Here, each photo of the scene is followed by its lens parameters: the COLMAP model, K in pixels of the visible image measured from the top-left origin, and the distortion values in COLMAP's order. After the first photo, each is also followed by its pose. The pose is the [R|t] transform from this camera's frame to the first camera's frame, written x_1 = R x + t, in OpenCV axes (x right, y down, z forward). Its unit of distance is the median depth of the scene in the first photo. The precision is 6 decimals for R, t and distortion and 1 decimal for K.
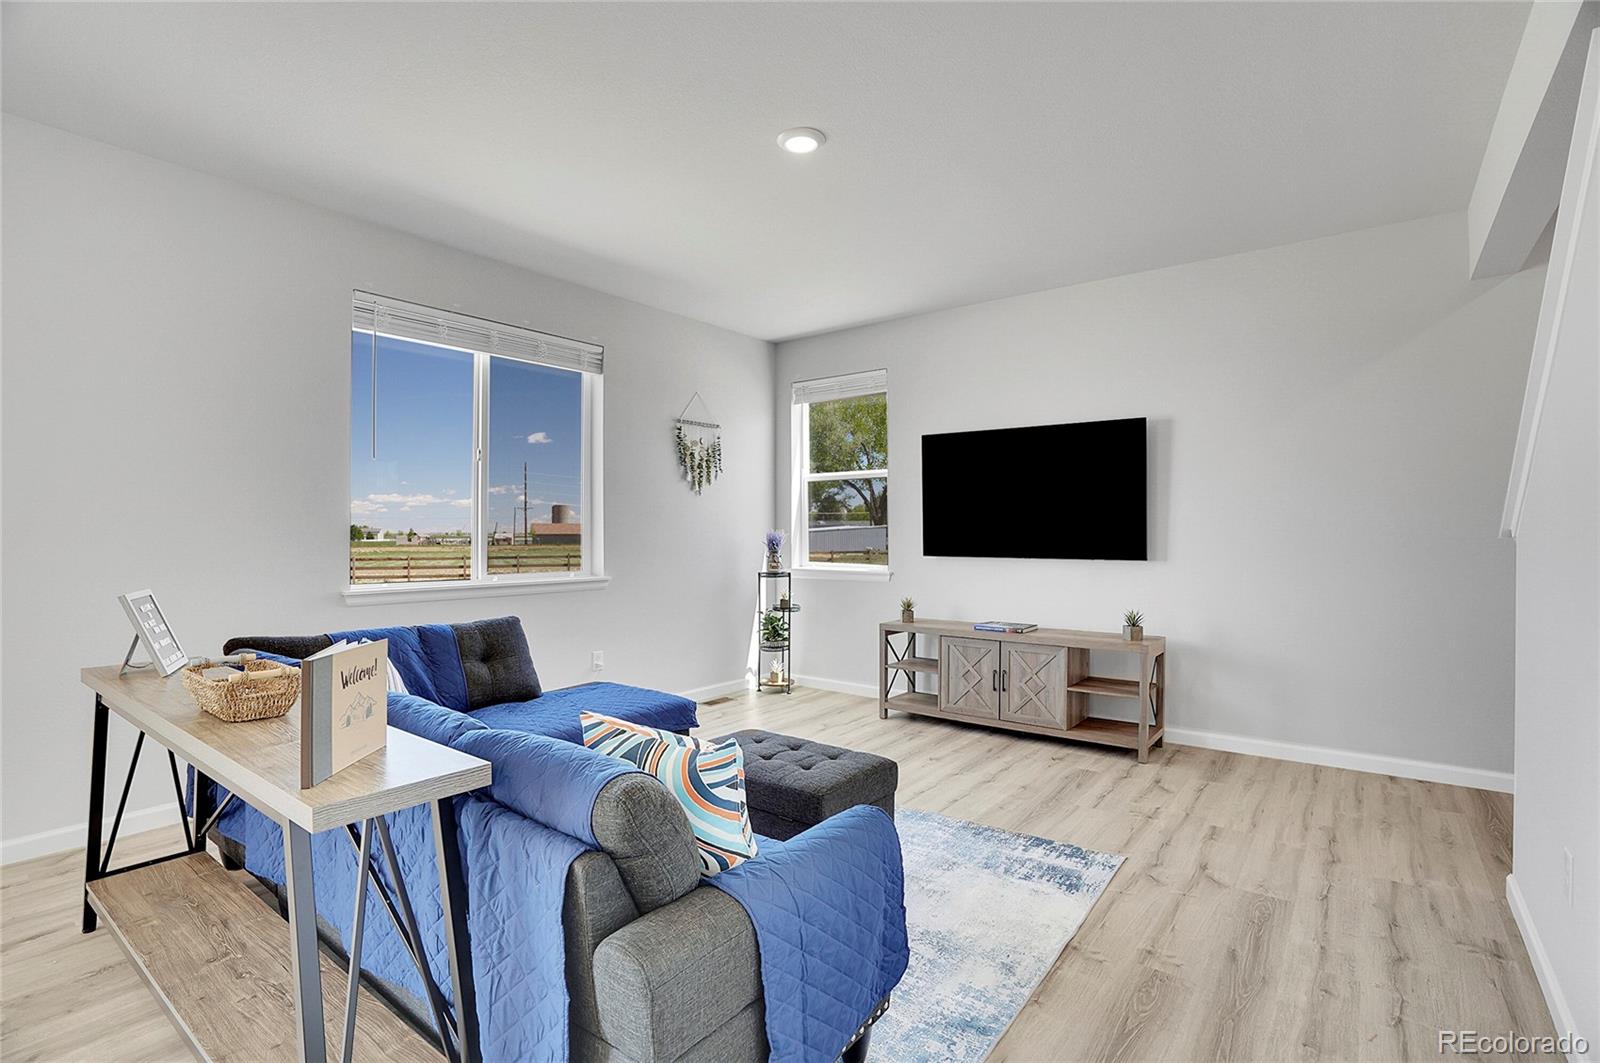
lens RADIAL K [[748.5, 0, 788.6], [0, 748.5, 530.5], [0, 0, 1]] dist [-0.066920, 0.022802]
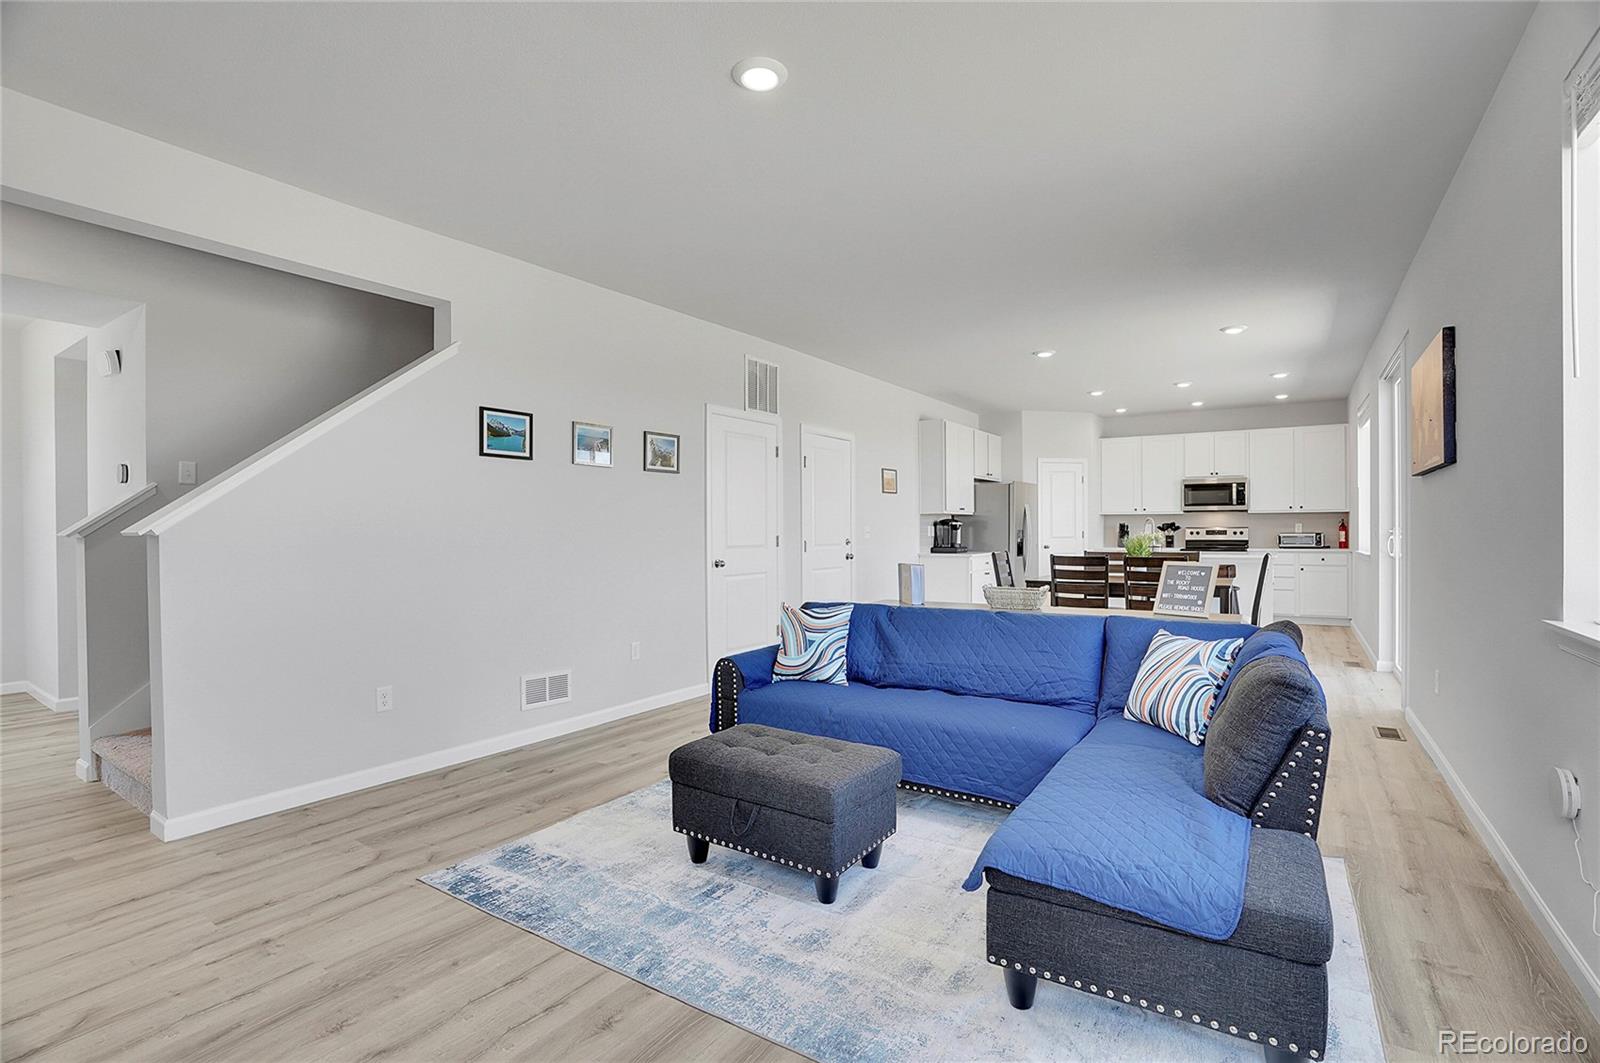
lens RADIAL K [[748.5, 0, 779.1], [0, 748.5, 533.5], [0, 0, 1]] dist [-0.066920, 0.022802]
pose [[-0.998144, 0.011835, -0.059737, 0.031969], [0.011764, 0.999930, 0.001550, 0.005855], [0.059751, 0.000845, -0.998213, 1.228782]]
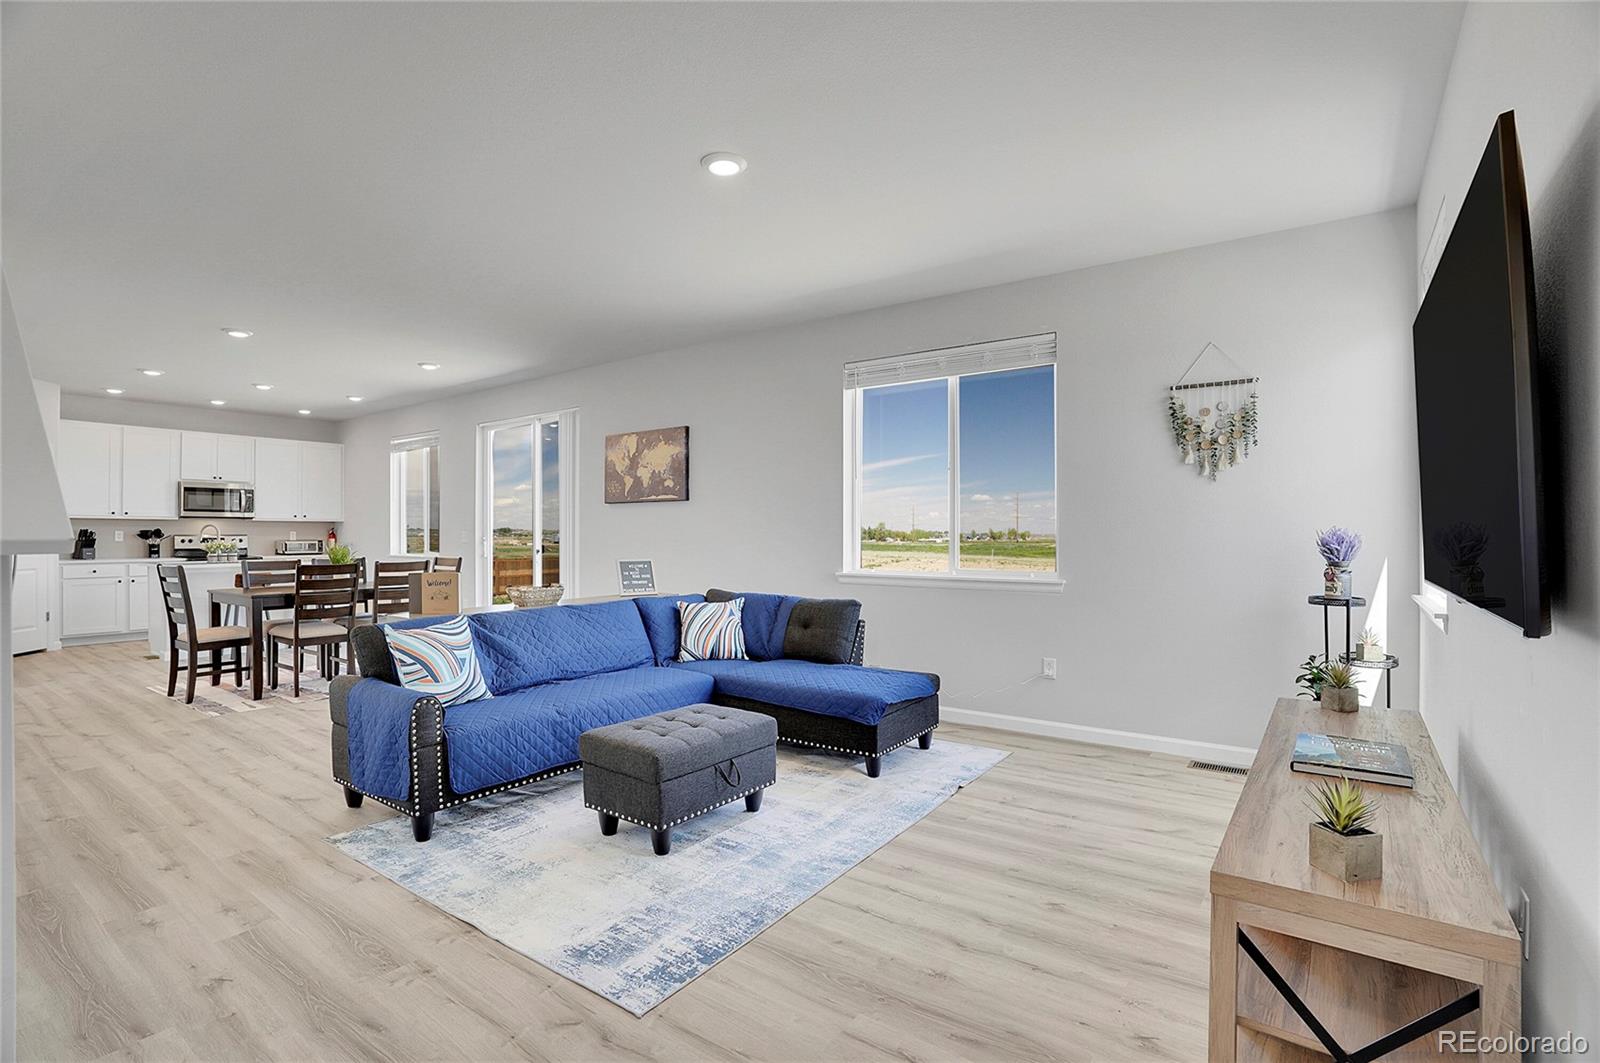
lens RADIAL K [[748.5, 0, 828.0], [0, 748.5, 535.0], [0, 0, 1]] dist [-0.066920, 0.022802]
pose [[0.062062, 0.007527, -0.998044, 0.717126], [0.003742, 0.999963, 0.007774, -0.002213], [0.998065, -0.004217, 0.062031, 0.711823]]
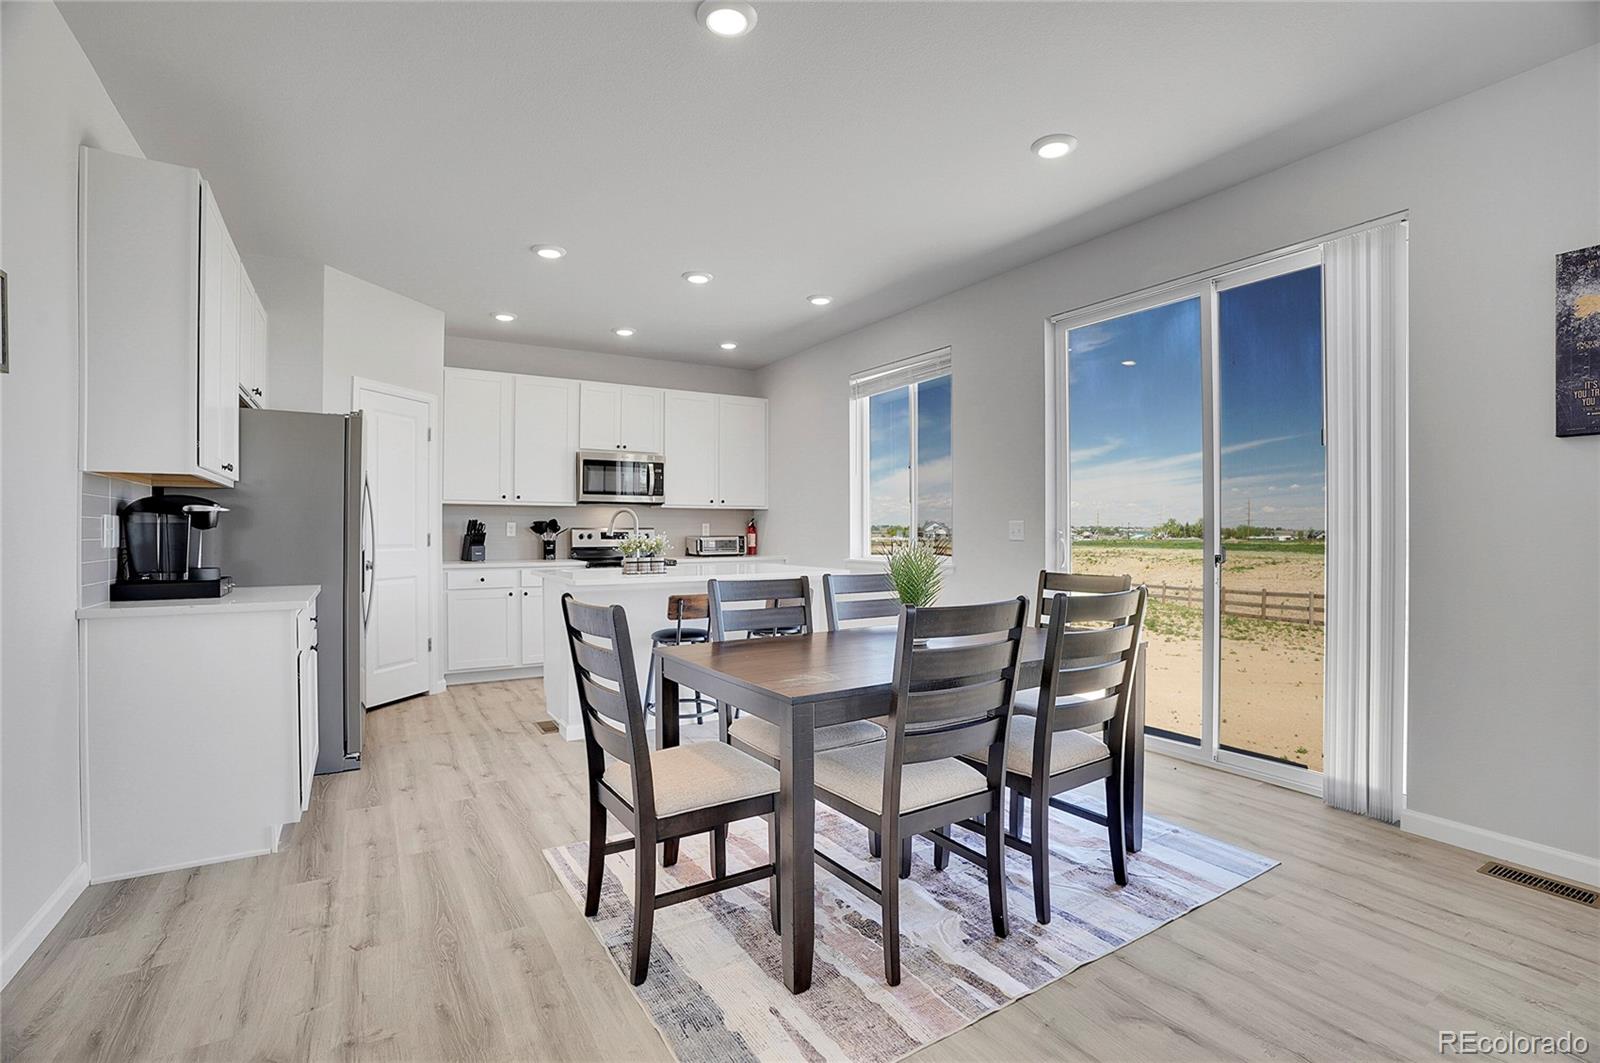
lens RADIAL K [[748.5, 0, 808.4], [0, 748.5, 532.0], [0, 0, 1]] dist [-0.066920, 0.022802]
pose [[-0.344527, 0.008321, -0.938740, -0.138764], [0.007867, 0.999951, 0.005976, 0.008788], [0.938744, -0.005326, -0.344575, -0.005795]]
